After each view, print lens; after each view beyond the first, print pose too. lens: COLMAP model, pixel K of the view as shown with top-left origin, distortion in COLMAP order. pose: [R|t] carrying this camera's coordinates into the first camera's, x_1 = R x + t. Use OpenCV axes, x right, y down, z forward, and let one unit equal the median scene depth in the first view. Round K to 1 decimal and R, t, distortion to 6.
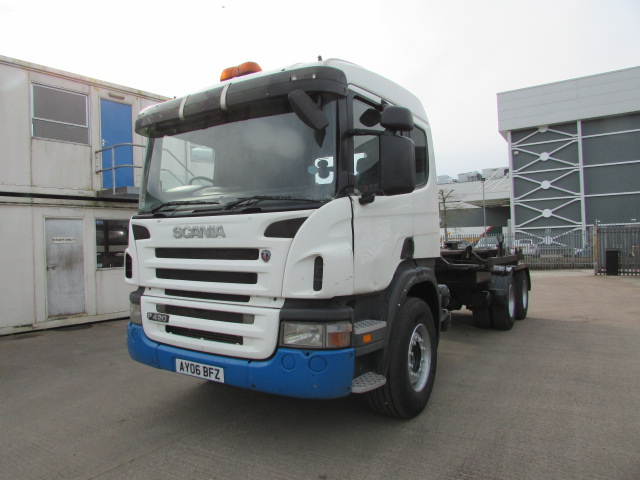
lens RADIAL K [[442.3, 0, 320.0], [0, 442.3, 240.0], [0, 0, 1]] dist [-0.005375, -0.001610]
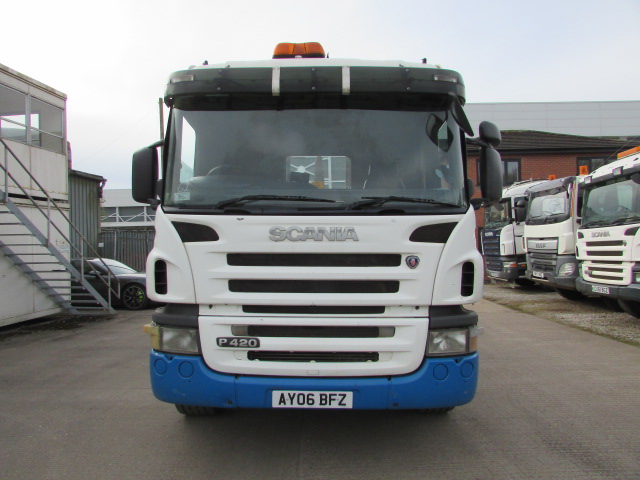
lens RADIAL K [[442.3, 0, 320.0], [0, 442.3, 240.0], [0, 0, 1]] dist [-0.005375, -0.001610]
pose [[0.852275, 0.012720, 0.522939, -0.730580], [-0.009613, 0.999916, -0.008654, -0.000163], [-0.523005, 0.002348, 0.852326, 0.289421]]
